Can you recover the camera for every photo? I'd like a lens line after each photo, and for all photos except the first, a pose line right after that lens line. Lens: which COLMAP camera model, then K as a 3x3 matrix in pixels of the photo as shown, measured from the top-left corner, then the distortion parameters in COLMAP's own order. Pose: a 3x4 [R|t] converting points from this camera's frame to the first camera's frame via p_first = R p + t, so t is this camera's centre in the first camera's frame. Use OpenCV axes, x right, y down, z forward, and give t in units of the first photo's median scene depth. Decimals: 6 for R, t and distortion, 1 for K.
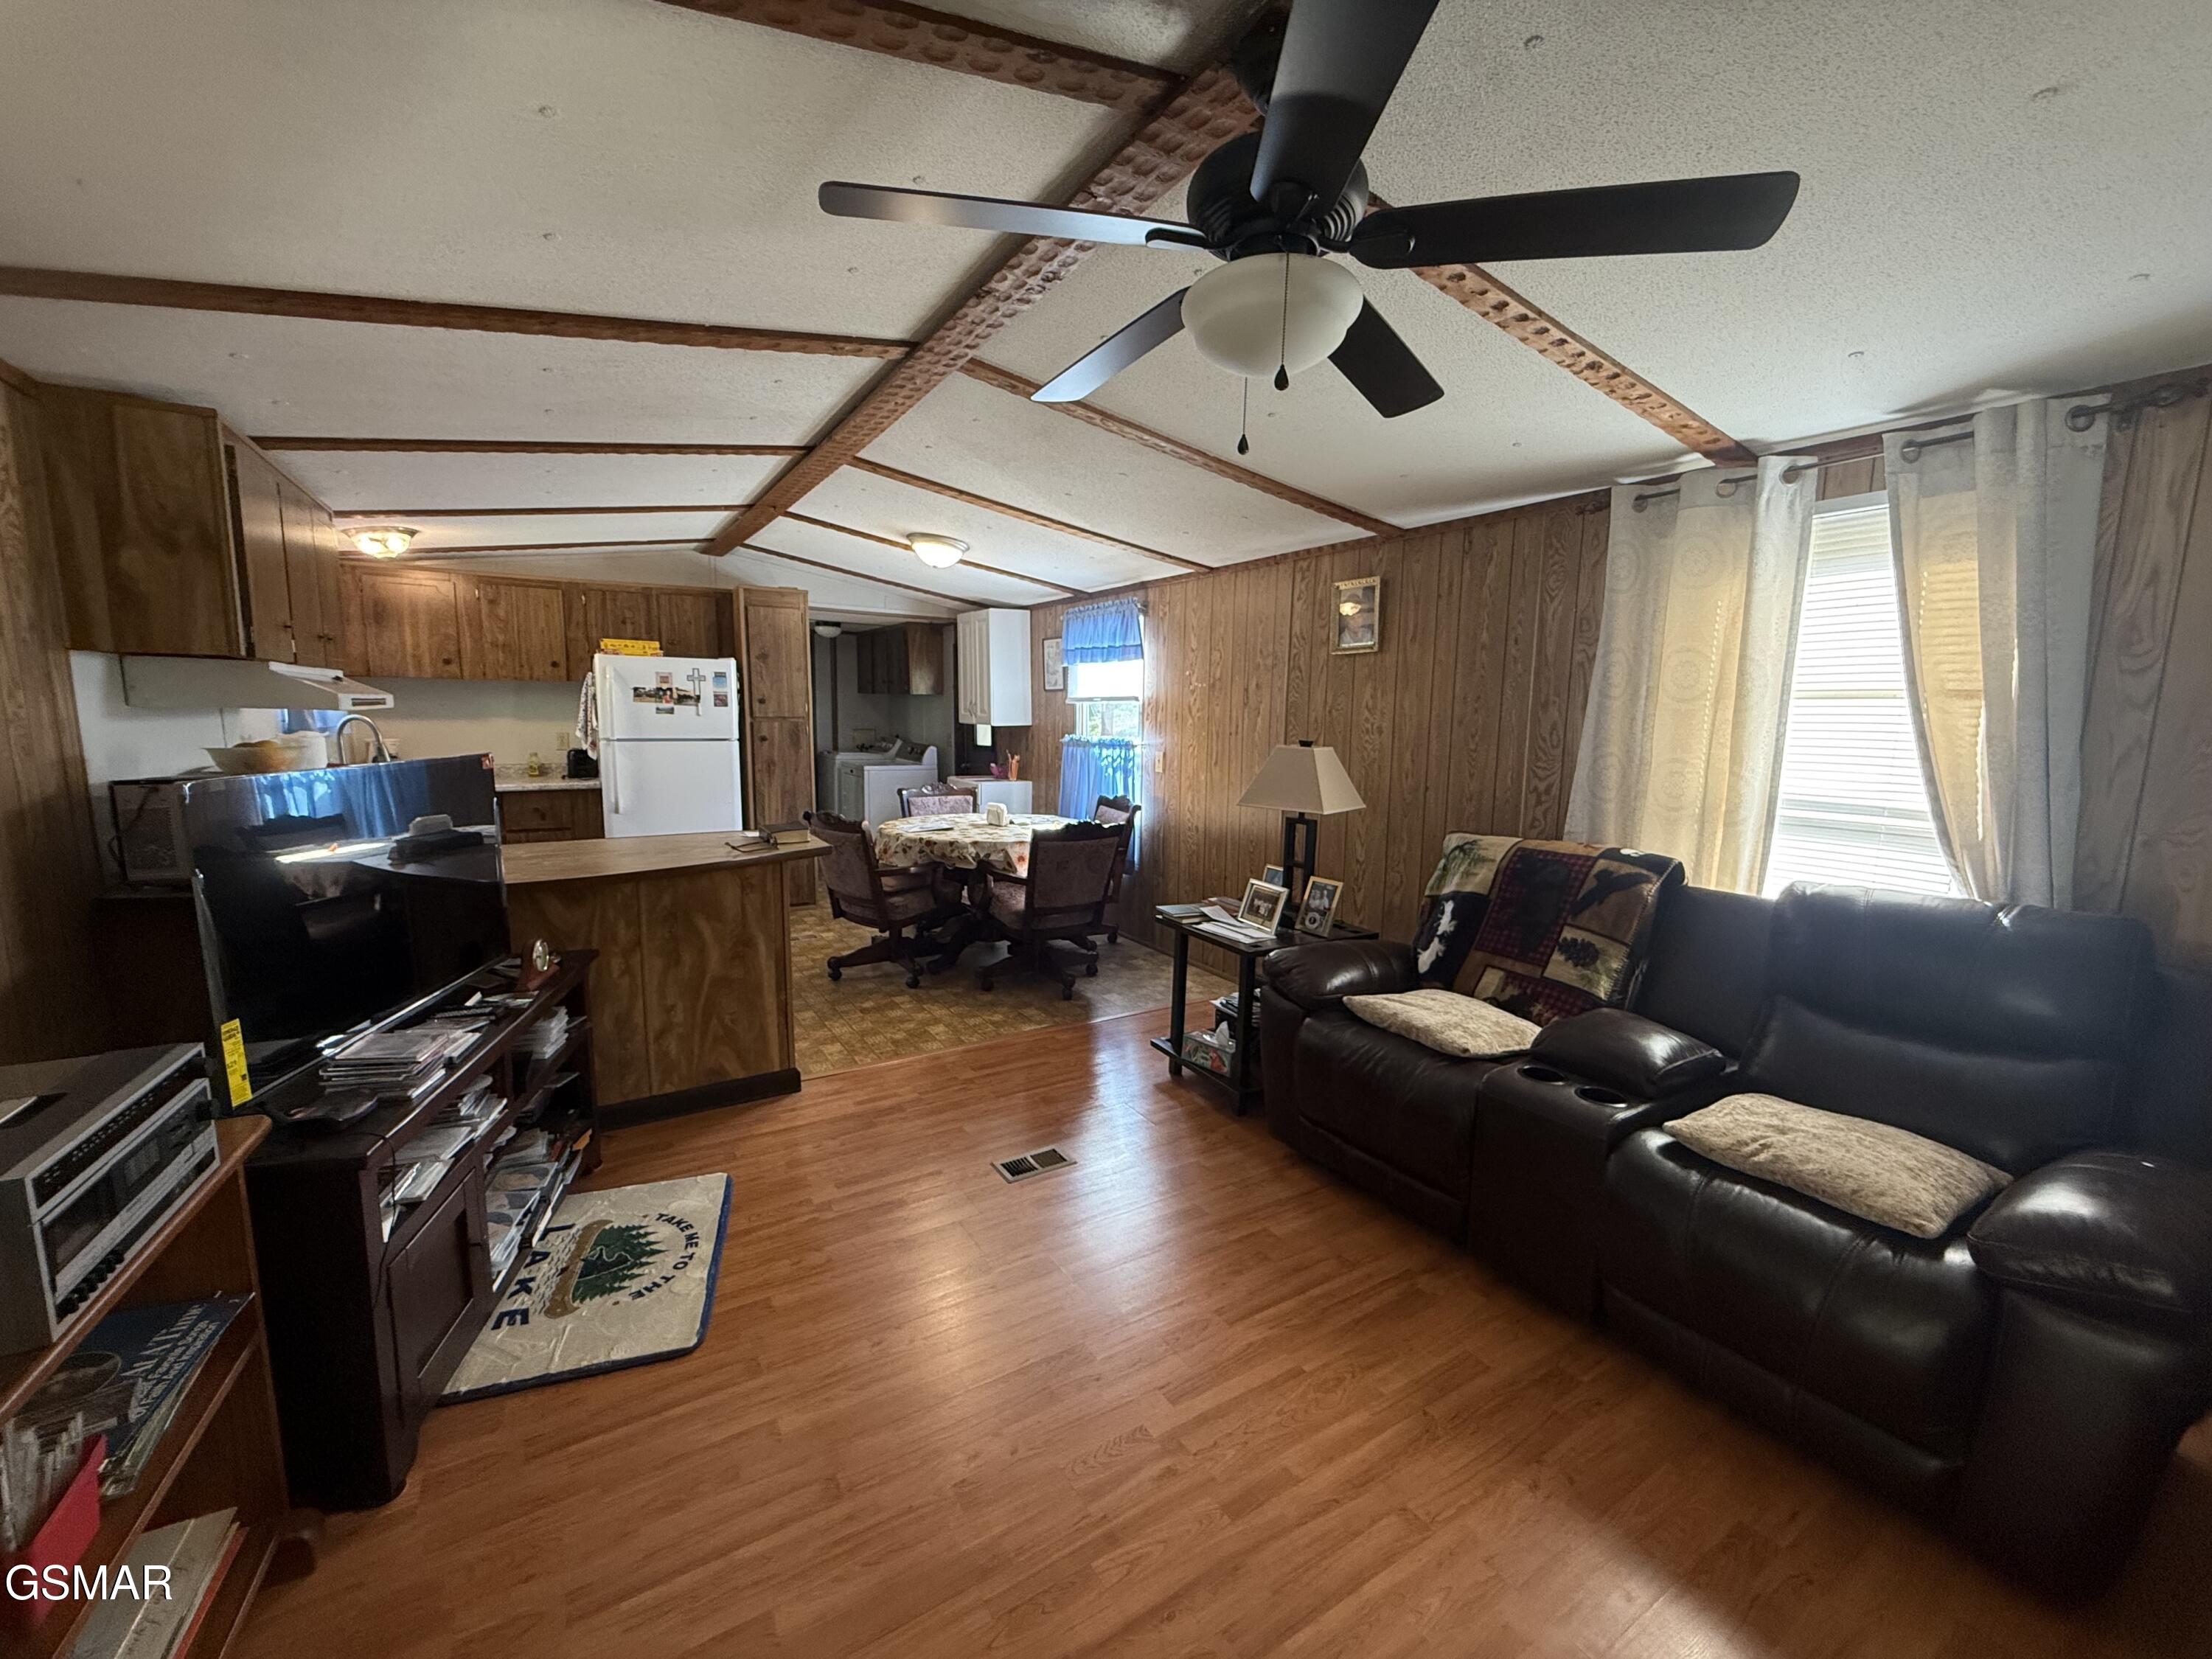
lens RADIAL K [[883.9, 0, 1100.7], [0, 883.9, 832.9], [0, 0, 1]] dist [0.000384, 0.000285]
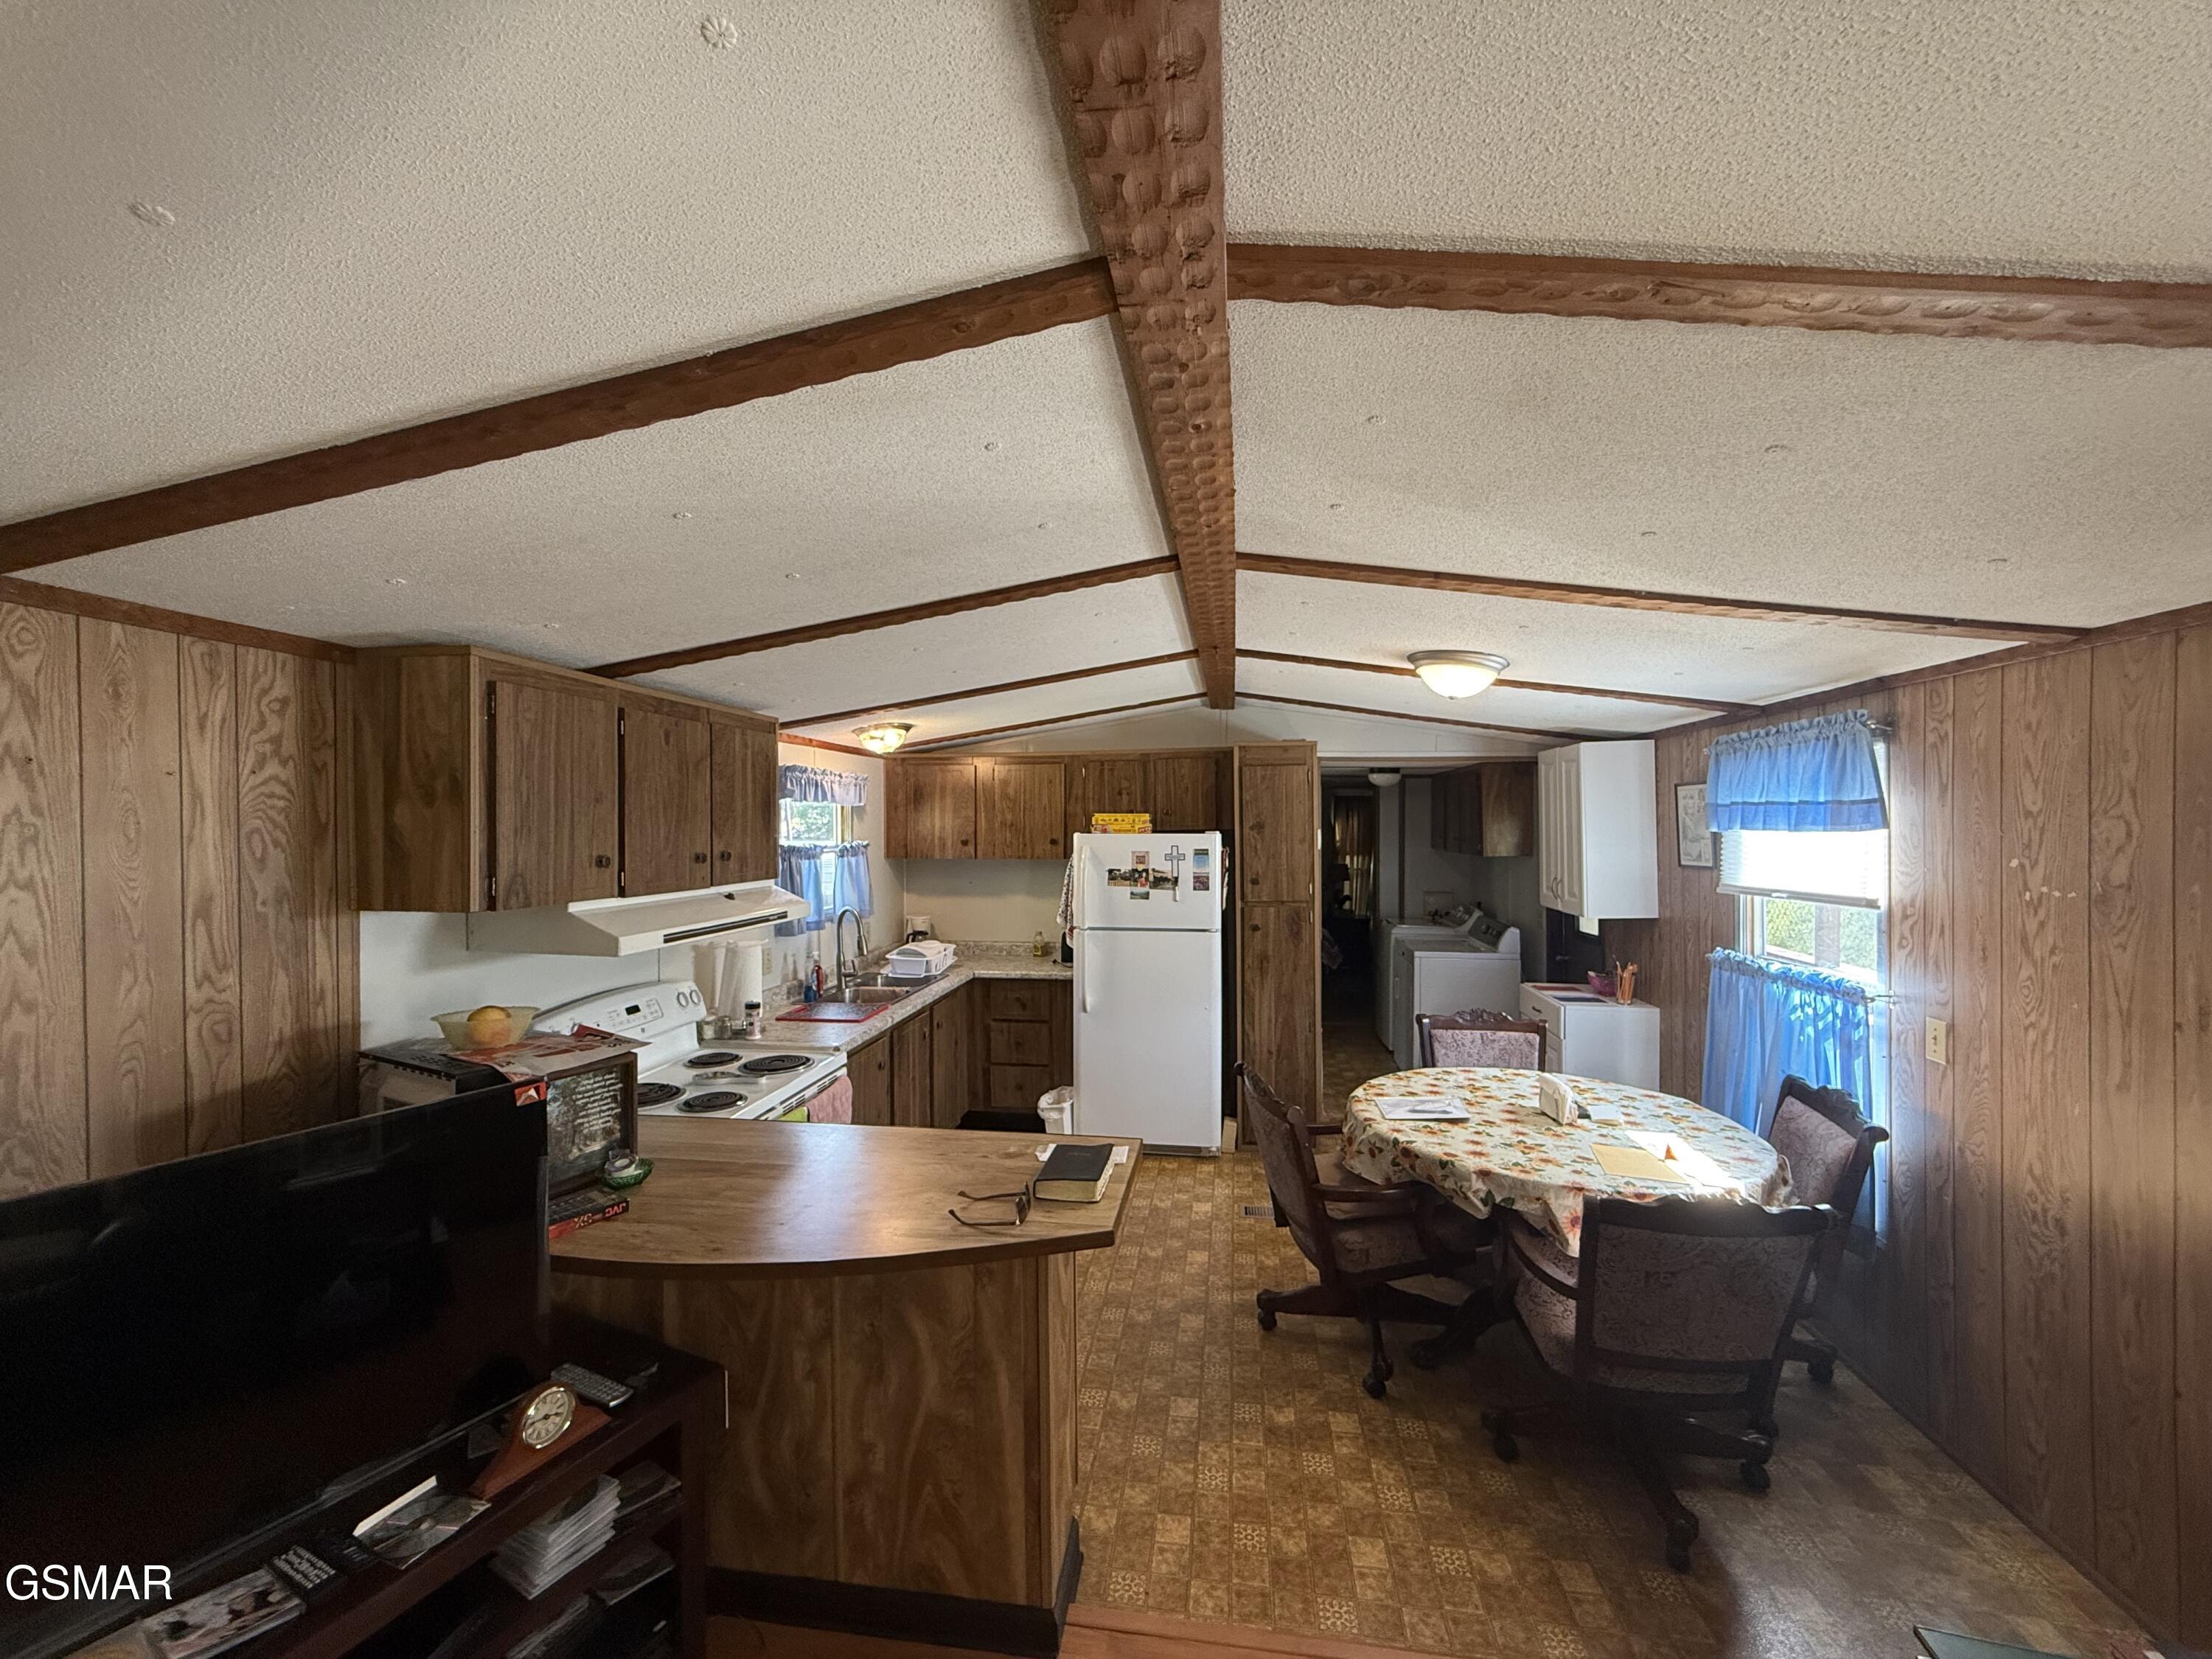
lens RADIAL K [[883.9, 0, 1100.7], [0, 883.9, 832.9], [0, 0, 1]] dist [0.000384, 0.000285]
pose [[0.763728, -0.014656, -0.645372, 0.038973], [-0.074654, 0.991029, -0.110851, -0.129543], [0.641207, 0.132839, 0.755783, 0.414319]]
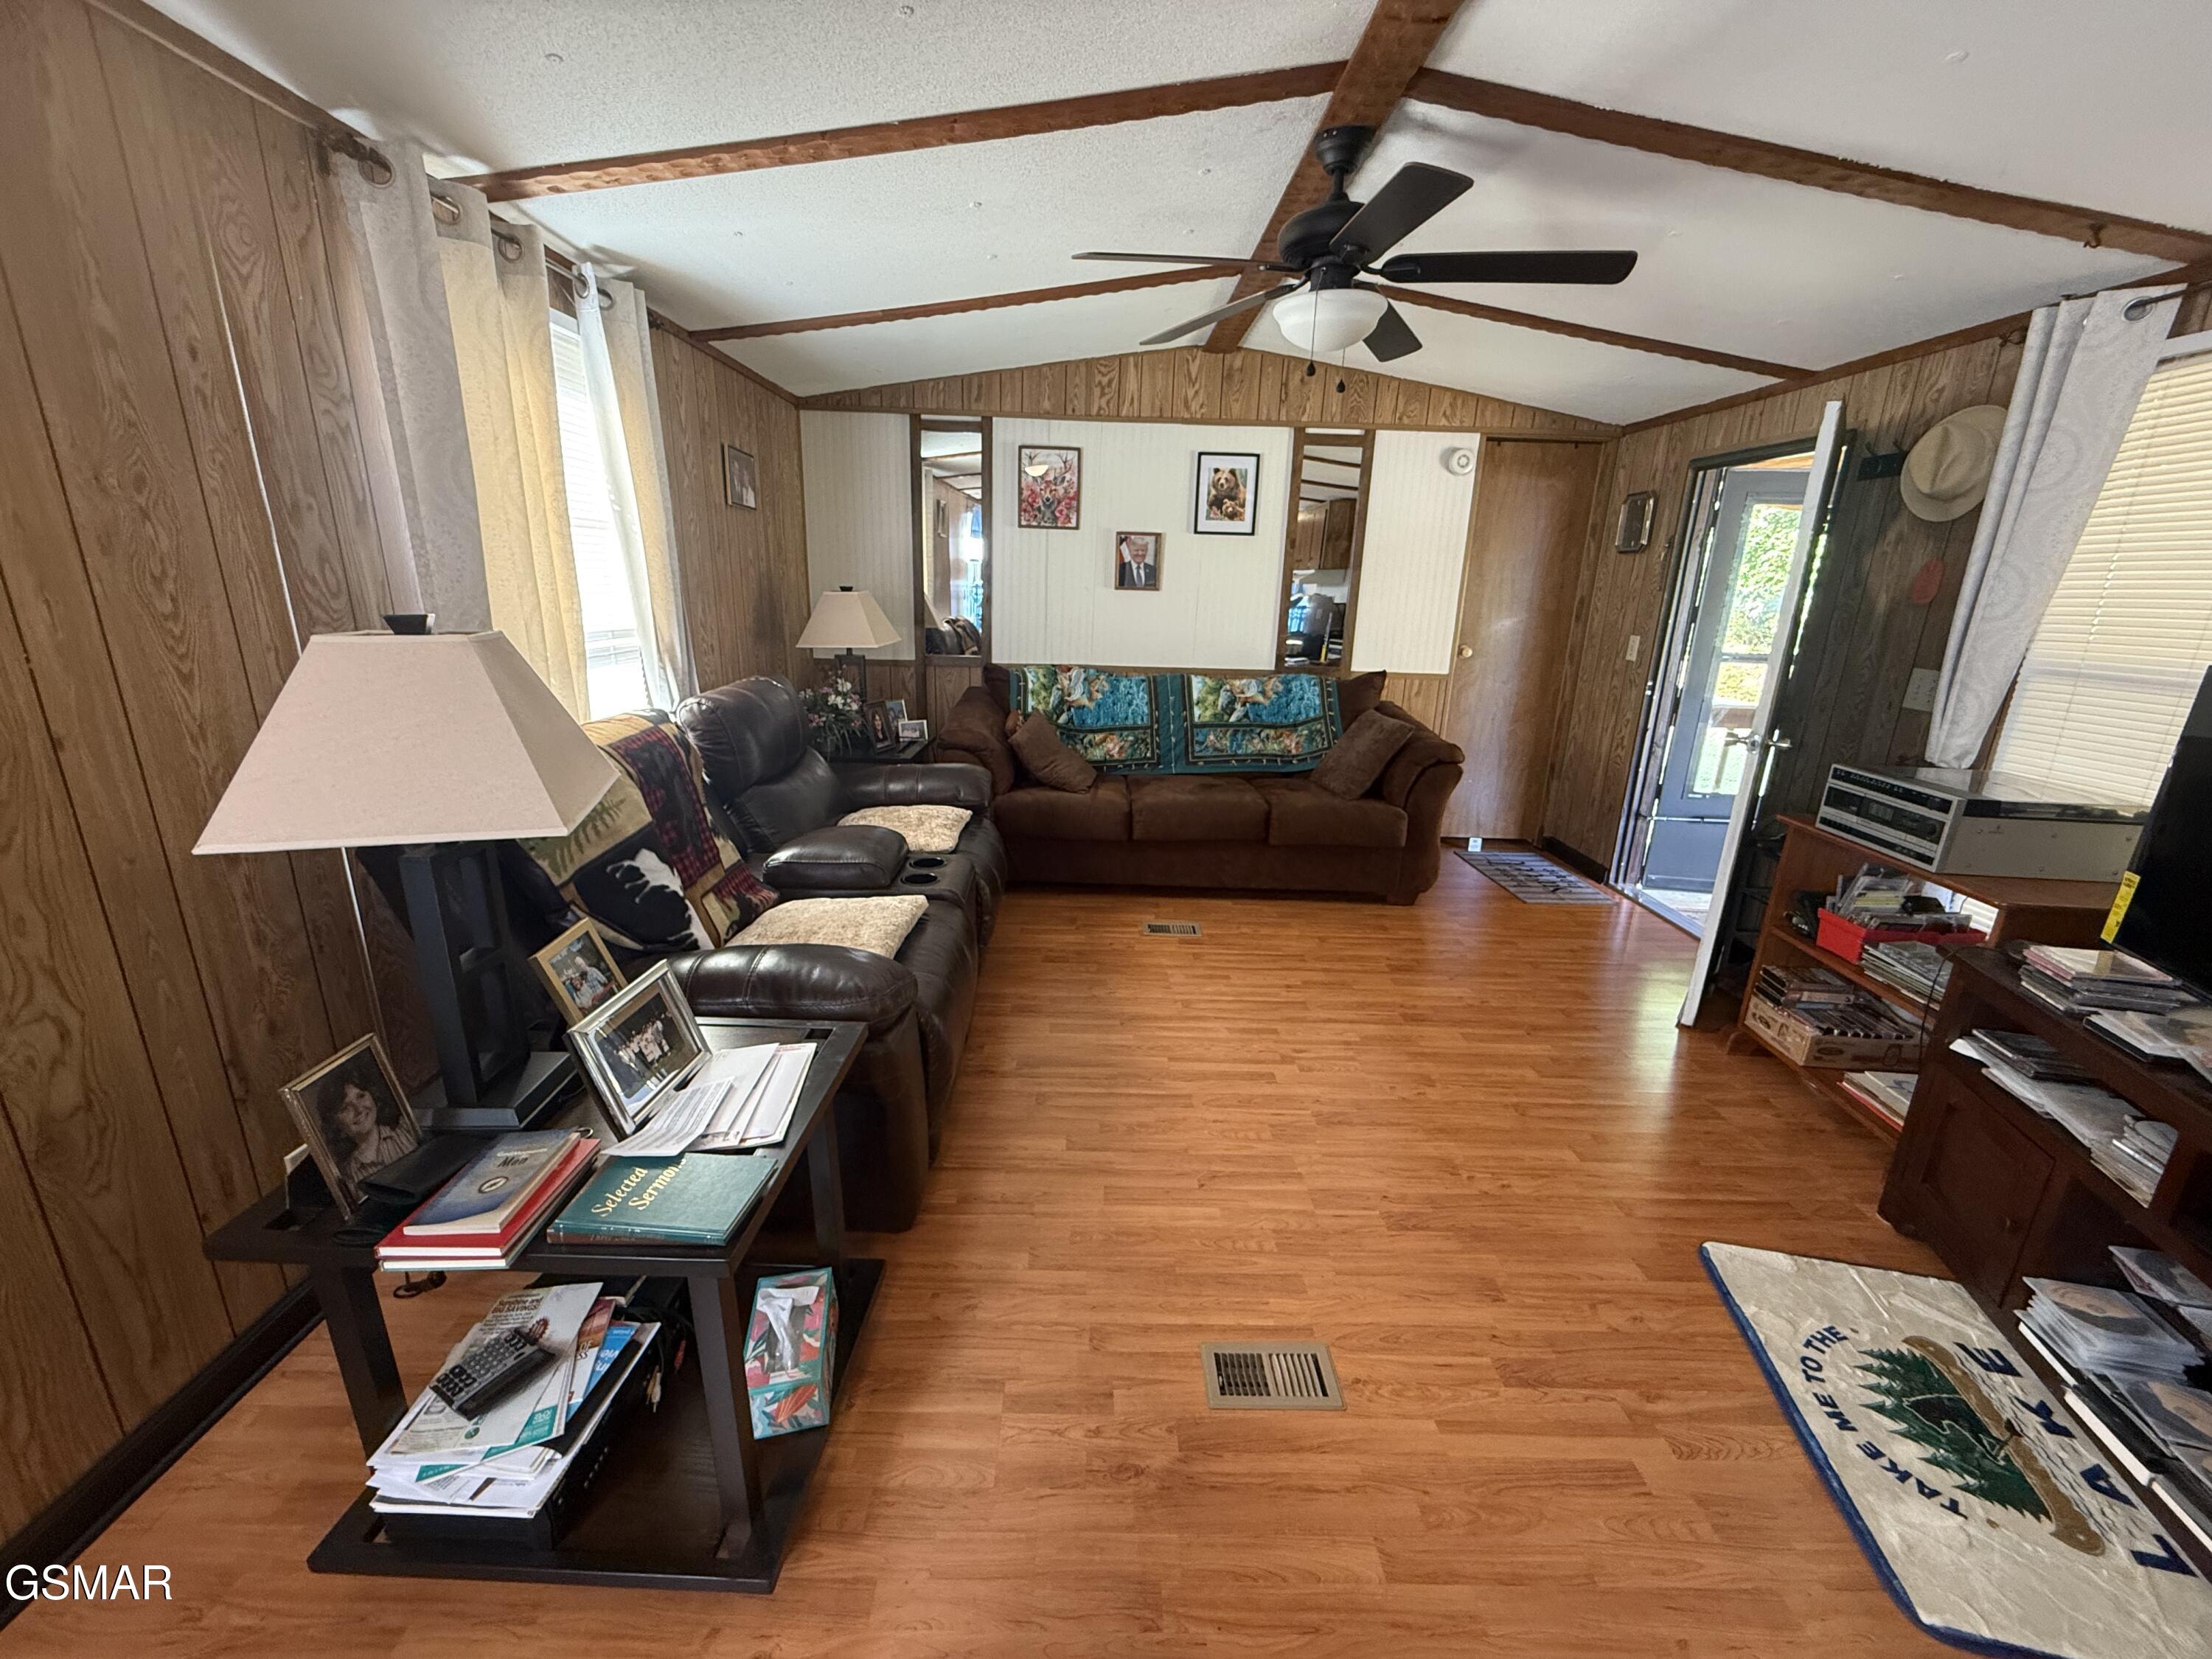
lens RADIAL K [[883.9, 0, 1100.7], [0, 883.9, 832.9], [0, 0, 1]] dist [0.000384, 0.000285]
pose [[-0.854957, -0.180025, 0.486457, -0.132159], [0.032080, 0.917692, 0.395995, -0.121921], [-0.517707, 0.354164, -0.778812, 0.921410]]
